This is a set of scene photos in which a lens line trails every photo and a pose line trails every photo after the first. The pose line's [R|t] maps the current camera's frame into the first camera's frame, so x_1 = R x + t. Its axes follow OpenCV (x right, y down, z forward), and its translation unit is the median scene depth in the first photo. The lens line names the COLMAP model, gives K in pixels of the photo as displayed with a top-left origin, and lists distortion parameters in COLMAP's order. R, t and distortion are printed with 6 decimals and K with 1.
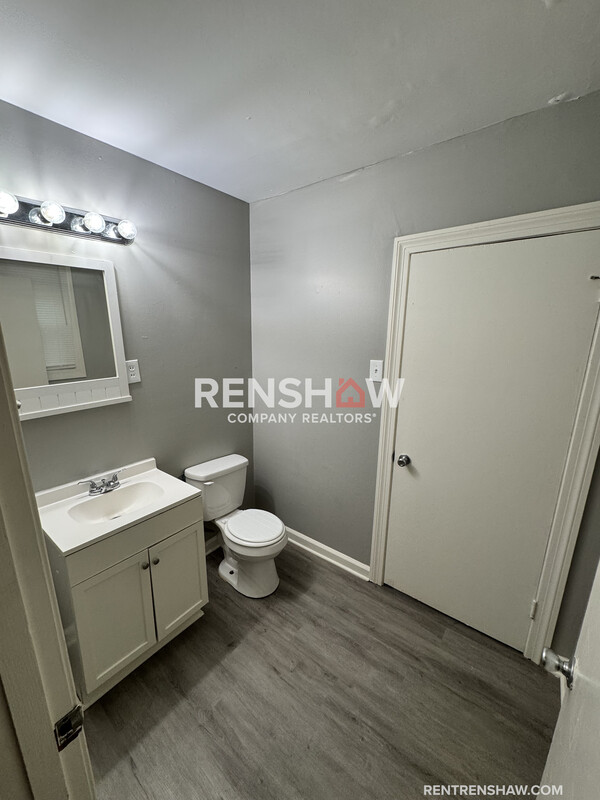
lens RADIAL K [[317.3, 0, 300.0], [0, 317.3, 400.0], [0, 0, 1]] dist [-0.000486, -0.000300]
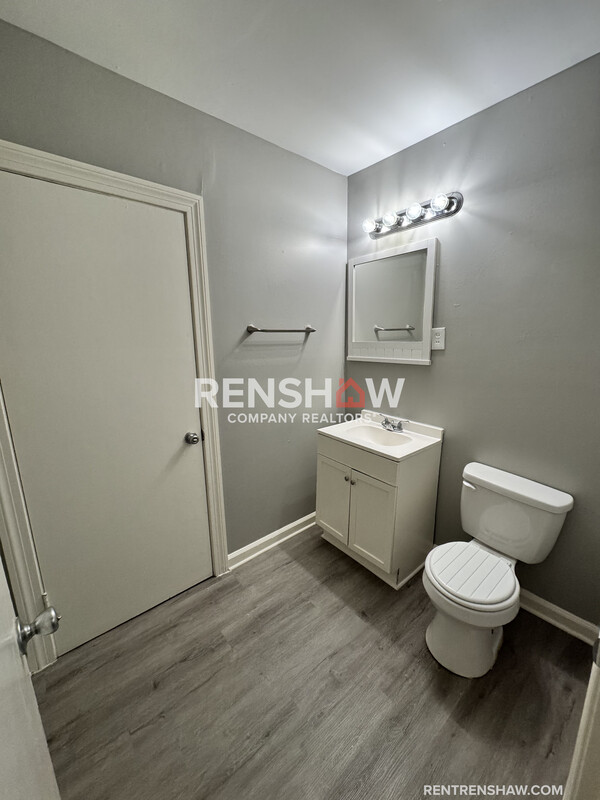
lens RADIAL K [[317.3, 0, 300.0], [0, 317.3, 400.0], [0, 0, 1]] dist [-0.000486, -0.000300]
pose [[-0.218875, 0.189214, -0.957231, 0.682049], [-0.211401, 0.948522, 0.235830, -0.052152], [0.952577, 0.253977, -0.167607, 0.855772]]
